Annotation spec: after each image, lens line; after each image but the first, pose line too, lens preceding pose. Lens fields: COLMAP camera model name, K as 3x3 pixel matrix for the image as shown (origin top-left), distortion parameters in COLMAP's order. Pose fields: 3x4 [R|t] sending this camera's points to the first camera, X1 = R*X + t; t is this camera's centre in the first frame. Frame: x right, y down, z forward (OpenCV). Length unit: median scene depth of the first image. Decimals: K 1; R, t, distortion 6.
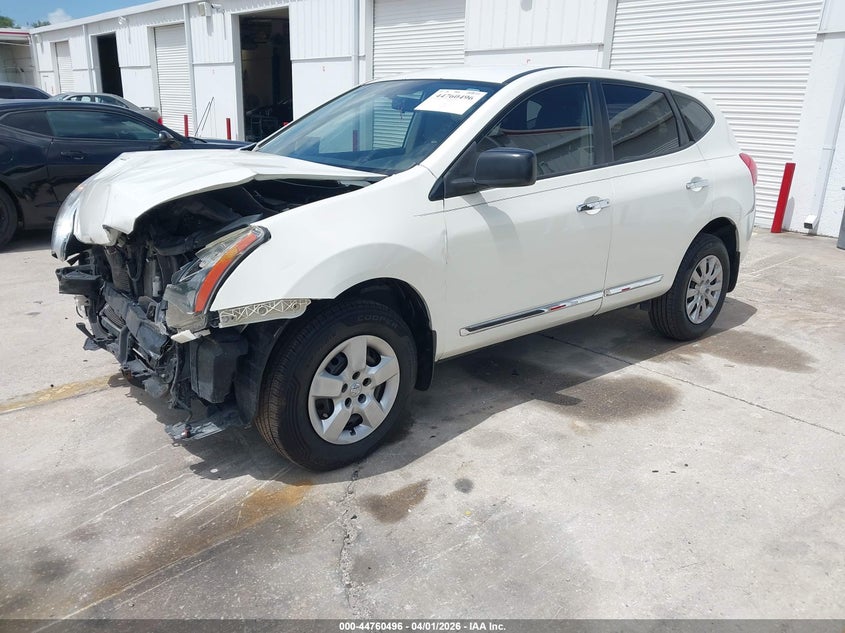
lens RADIAL K [[660.2, 0, 421.3], [0, 660.2, 316.9], [0, 0, 1]] dist [0.009813, 0.000211]
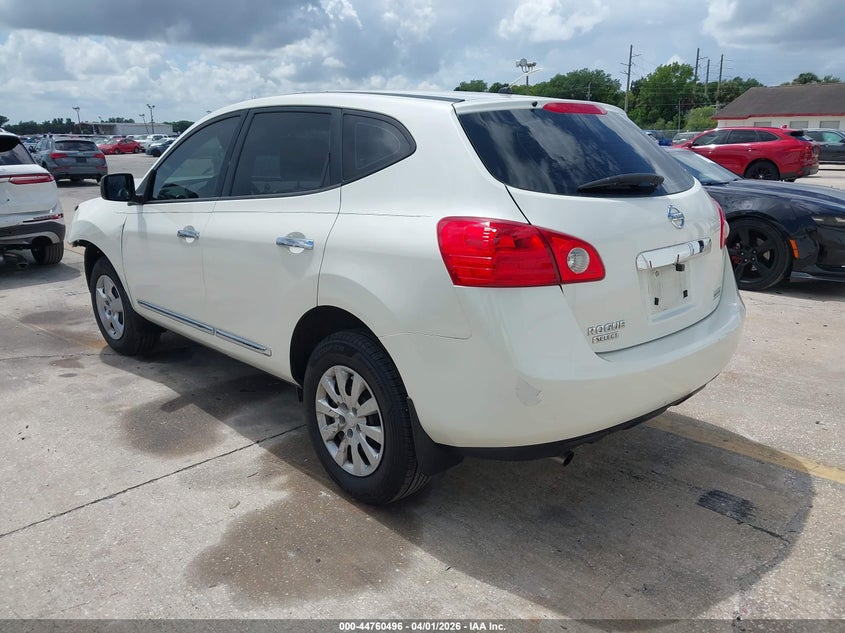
lens RADIAL K [[660.2, 0, 423.3], [0, 660.2, 317.6], [0, 0, 1]] dist [0.009813, 0.000211]
pose [[0.052440, 0.211423, -0.975987, 1.291866], [-0.293209, 0.937515, 0.187335, -0.339239], [0.954609, 0.276345, 0.111155, 1.249346]]
